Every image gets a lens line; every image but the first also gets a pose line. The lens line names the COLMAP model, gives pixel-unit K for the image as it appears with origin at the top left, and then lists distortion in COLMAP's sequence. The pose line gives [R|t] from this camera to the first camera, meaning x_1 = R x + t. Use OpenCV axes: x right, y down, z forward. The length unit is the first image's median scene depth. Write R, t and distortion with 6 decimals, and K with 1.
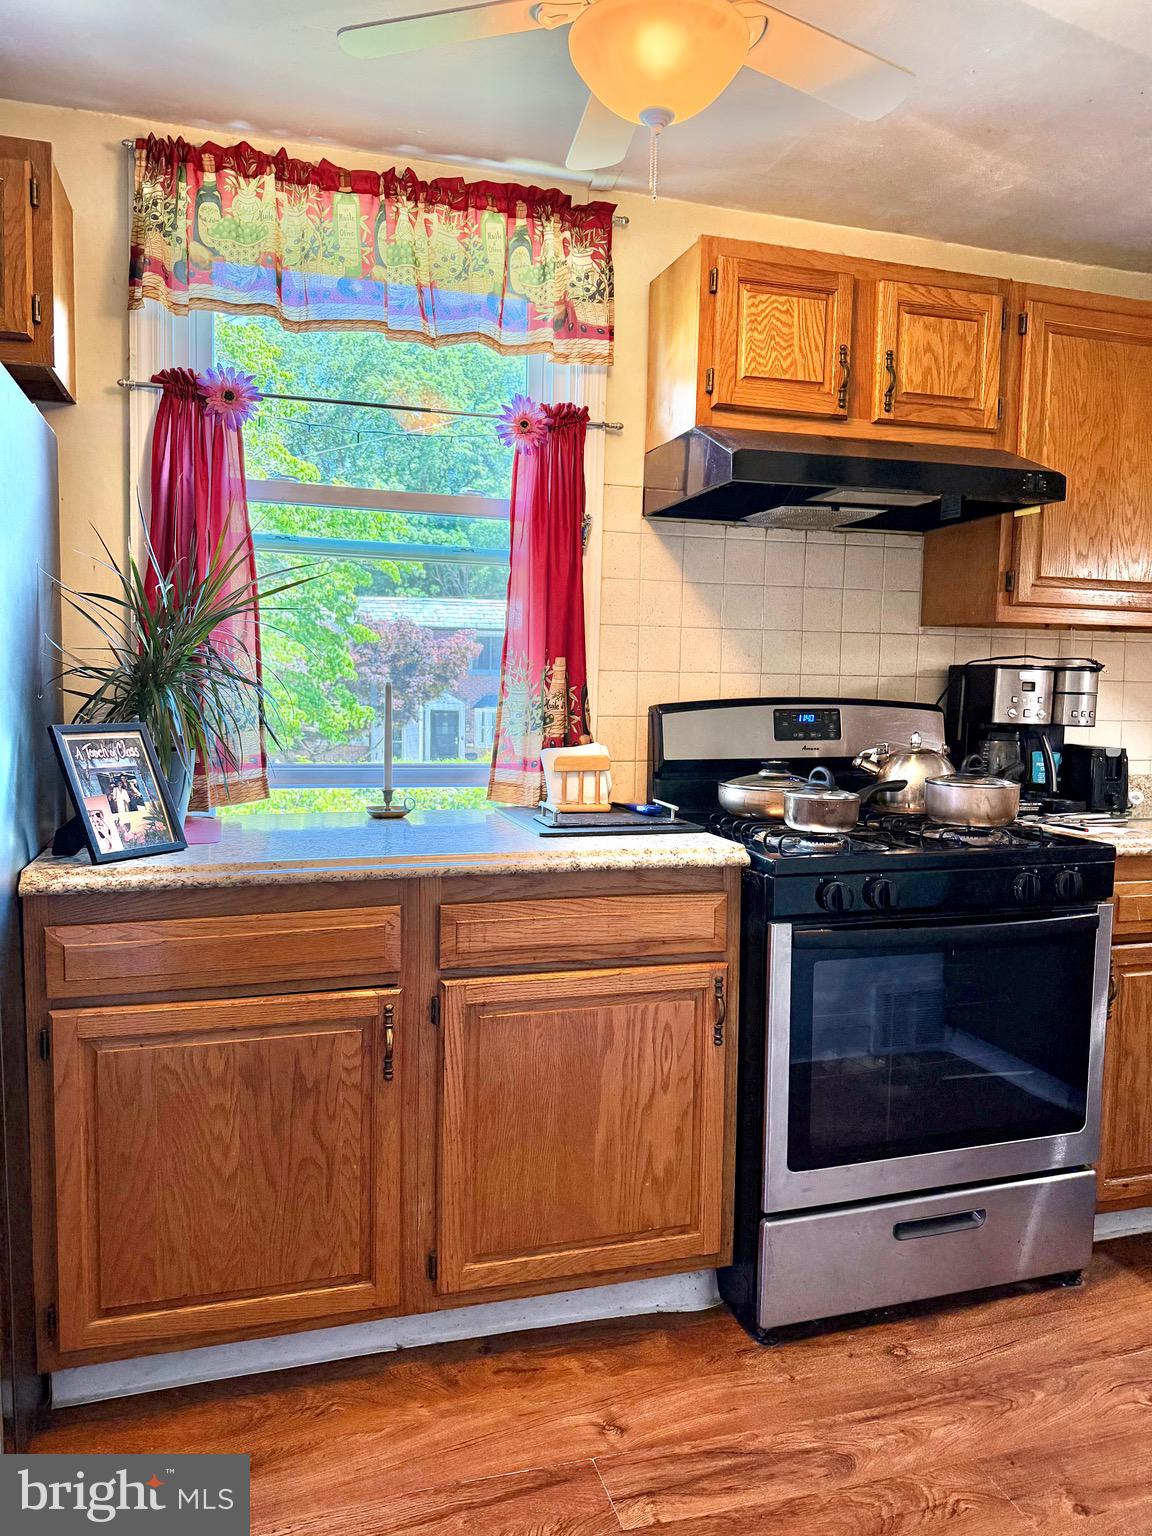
lens RADIAL K [[1092.4, 0, 543.5], [0, 1092.4, 794.2], [0, 0, 1]] dist [0.054191, -0.069485]
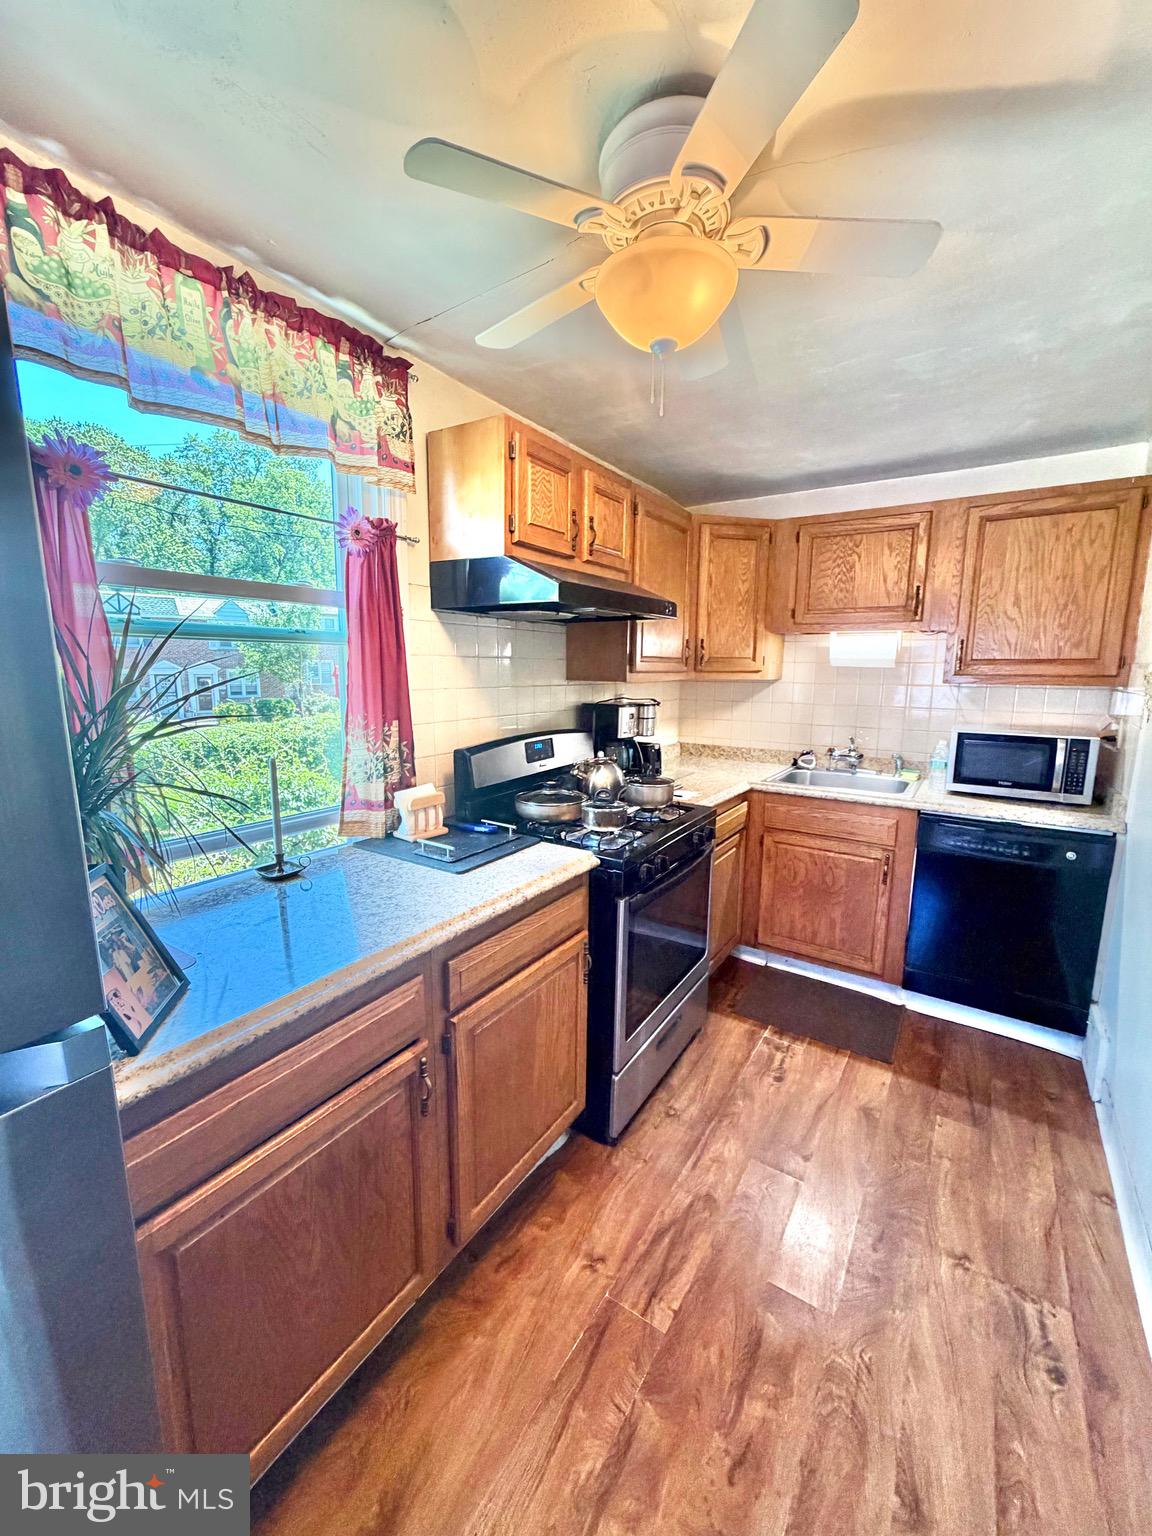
lens RADIAL K [[624.9, 0, 578.2], [0, 624.9, 779.7], [0, 0, 1]] dist [0.000667, 0.000962]
pose [[0.752334, -0.131185, 0.645588, -0.326902], [0.071882, 0.990468, 0.117498, -0.135453], [-0.654849, -0.041992, 0.754592, 0.319977]]
